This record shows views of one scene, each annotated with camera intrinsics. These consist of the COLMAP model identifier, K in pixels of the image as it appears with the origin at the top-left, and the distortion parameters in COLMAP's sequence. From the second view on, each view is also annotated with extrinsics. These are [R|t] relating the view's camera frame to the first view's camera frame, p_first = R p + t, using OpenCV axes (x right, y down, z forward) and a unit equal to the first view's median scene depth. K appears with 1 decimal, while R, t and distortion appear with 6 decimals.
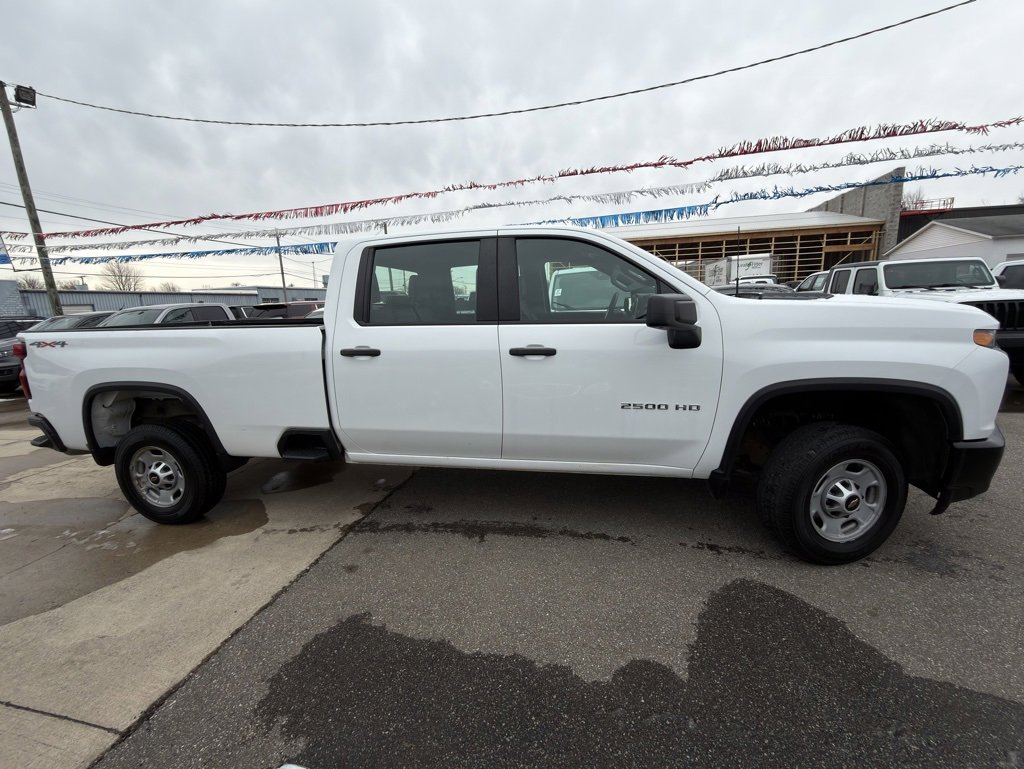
lens RADIAL K [[435.8, 0, 512.0], [0, 435.8, 384.5], [0, 0, 1]] dist [-0.001065, 0.000048]
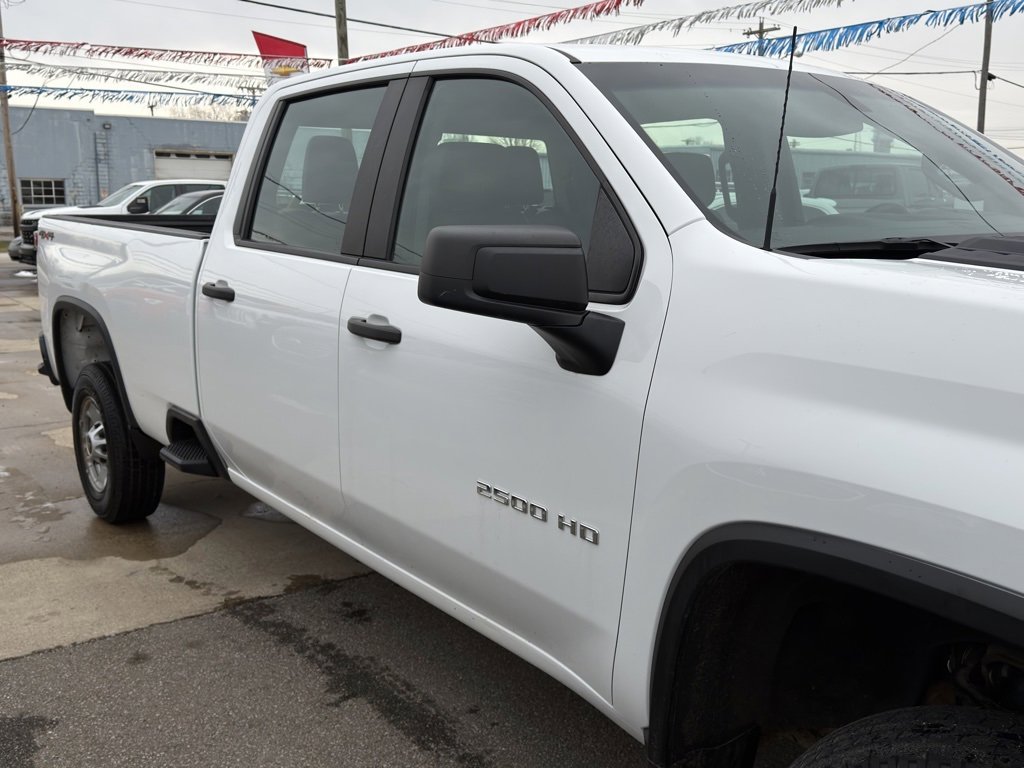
lens RADIAL K [[1012.0, 0, 512.0], [0, 1012.0, 384.0], [0, 0, 1]] dist [0.160718, -0.333130]
pose [[0.741092, 0.167660, -0.650133, 0.696014], [-0.162300, 0.984337, 0.068840, -0.093354], [0.651492, 0.054500, 0.756696, 0.225927]]
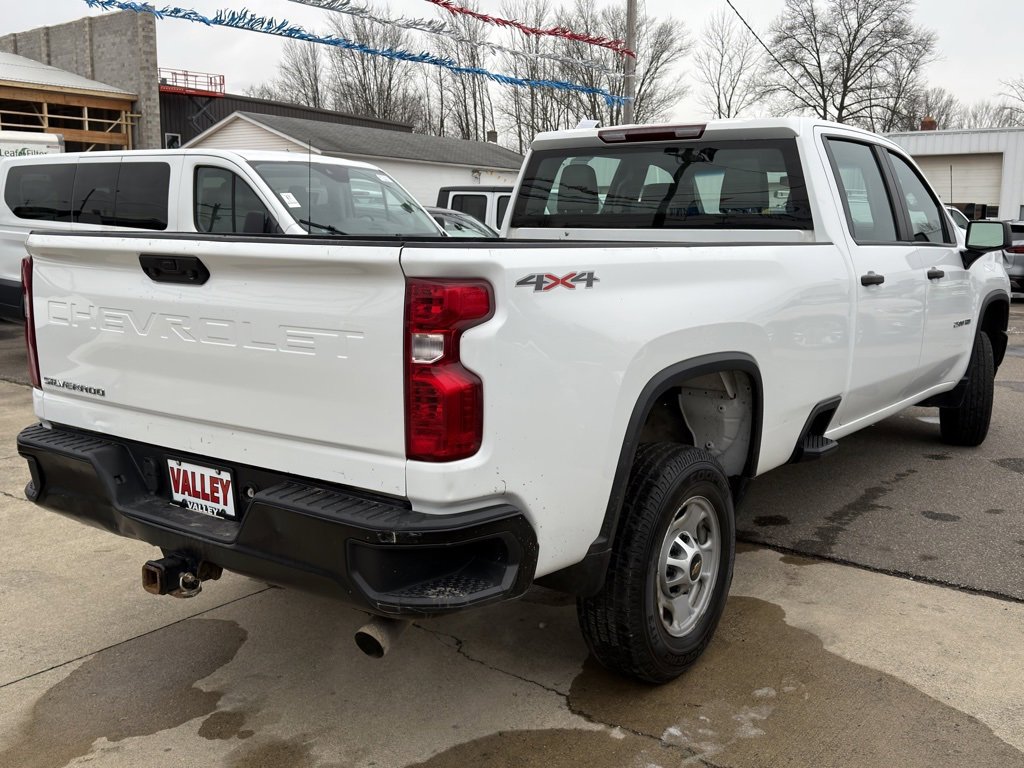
lens RADIAL K [[1013.9, 0, 512.0], [0, 1013.9, 384.0], [0, 0, 1]] dist [0.173681, -0.381817]
pose [[0.418820, -0.097605, 0.902808, -1.931984], [0.140509, 0.989198, 0.041762, -0.050272], [-0.897133, 0.109361, 0.428010, 0.712130]]
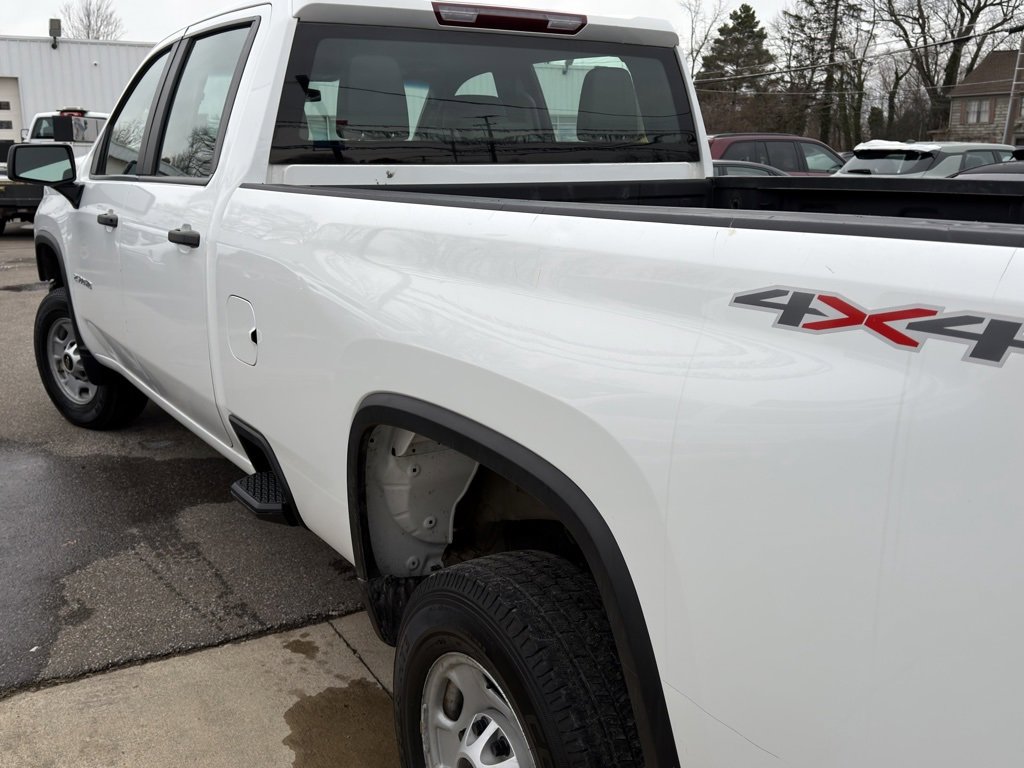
lens RADIAL K [[1013.9, 0, 512.0], [0, 1013.9, 384.0], [0, 0, 1]] dist [0.173681, -0.381817]
pose [[-0.694774, -0.124257, 0.708413, -1.144878], [0.158292, 0.934395, 0.319139, -0.332169], [-0.701593, 0.333866, -0.629525, 1.986423]]
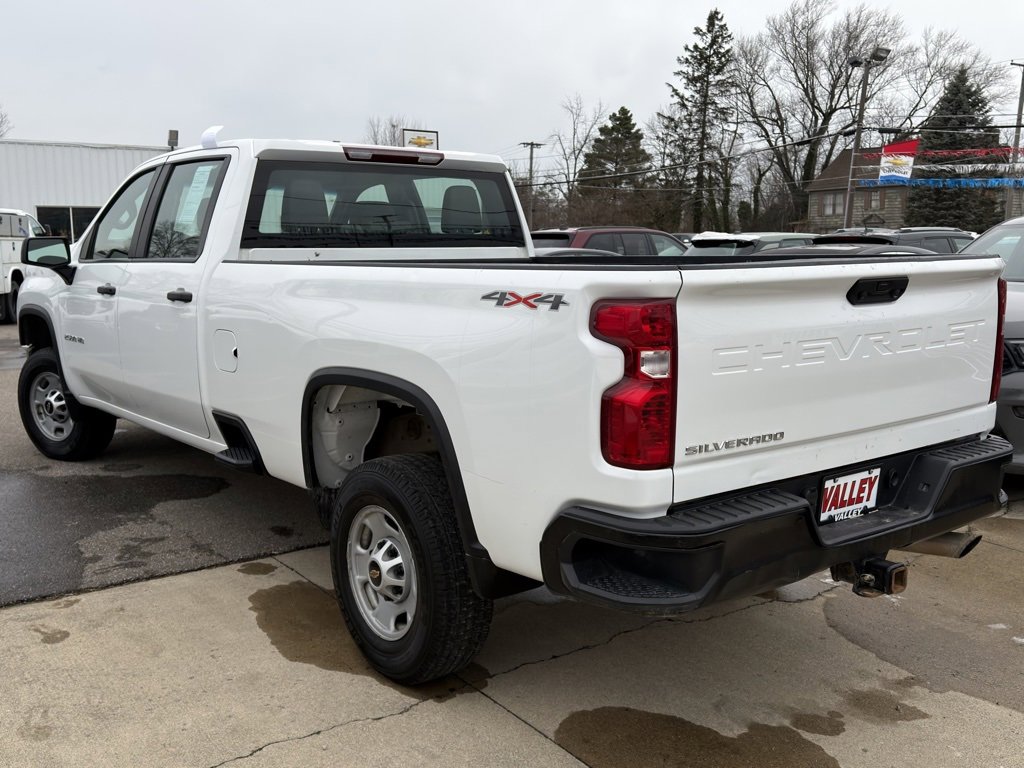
lens RADIAL K [[1013.9, 0, 512.0], [0, 1013.9, 384.0], [0, 0, 1]] dist [0.173681, -0.381817]
pose [[-0.763328, -0.047861, 0.644236, -1.578413], [0.154135, 0.954957, 0.253573, -0.384807], [-0.627354, 0.292858, -0.721568, 2.377938]]
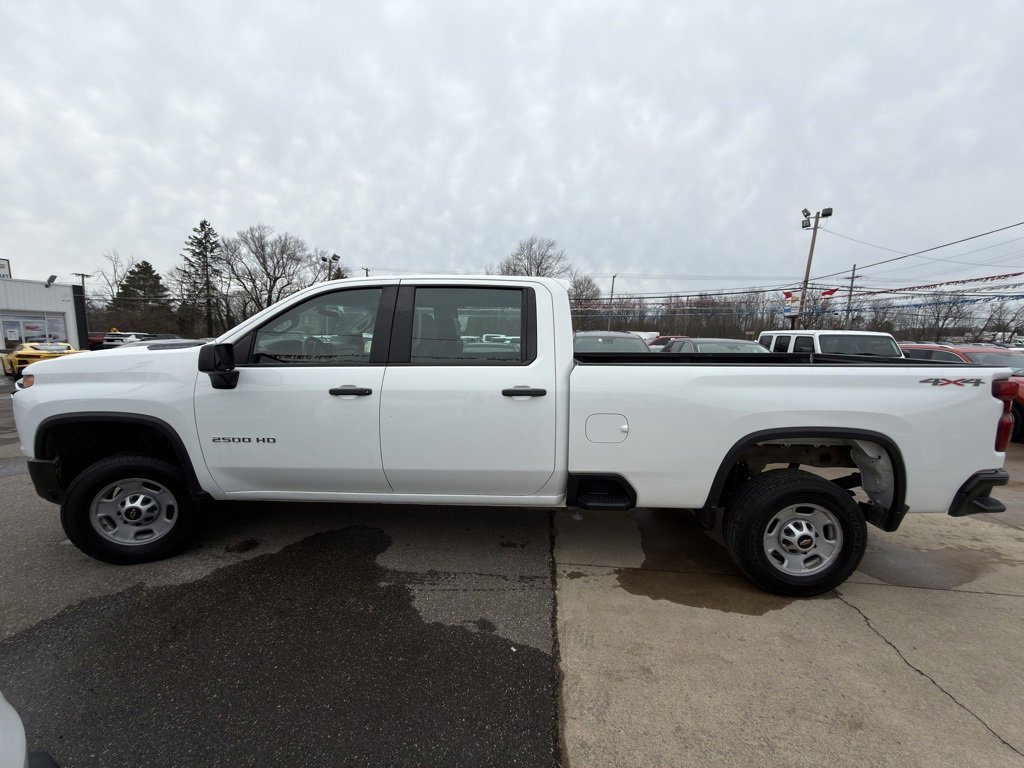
lens RADIAL K [[409.5, 0, 512.0], [0, 409.5, 384.0], [0, 0, 1]] dist [-0.002109, -0.000171]
pose [[-0.986111, 0.048314, -0.158903, 0.018869], [-0.002397, 0.952515, 0.304482, -0.455336], [0.166069, 0.300634, -0.939170, 2.269413]]
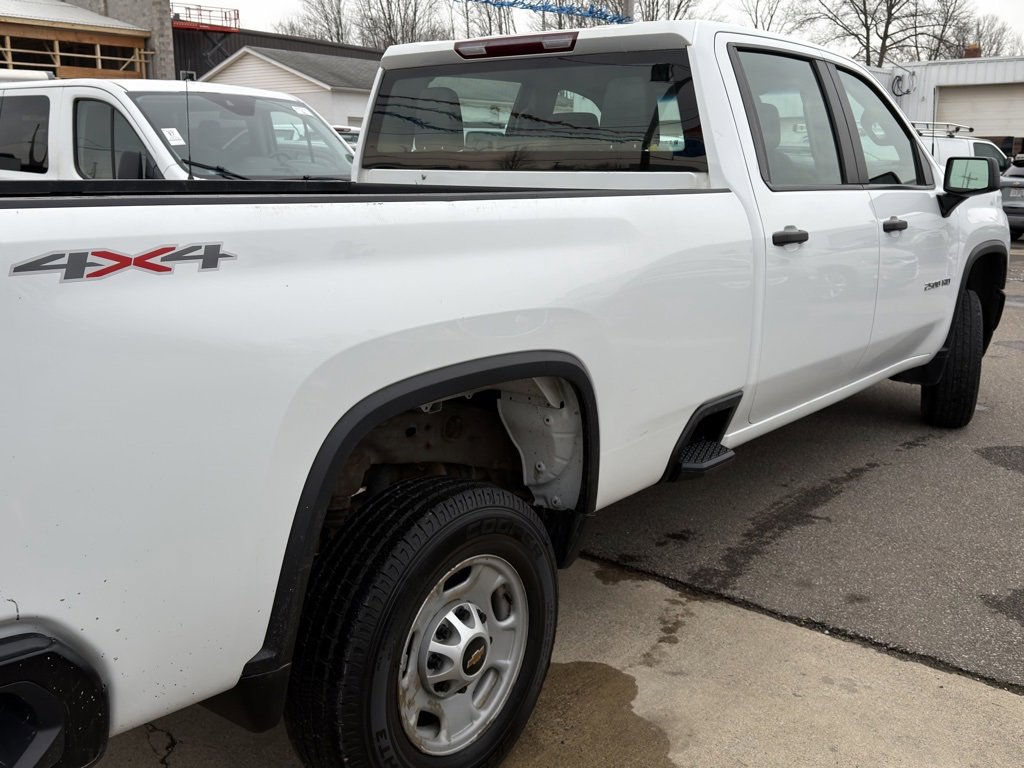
lens RADIAL K [[1012.0, 0, 512.0], [0, 1012.0, 384.0], [0, 0, 1]] dist [0.160718, -0.333130]
pose [[0.453312, -0.149807, 0.878673, -1.494266], [0.143321, 0.985199, 0.094029, -0.054795], [-0.879754, 0.083308, 0.468073, 0.617263]]
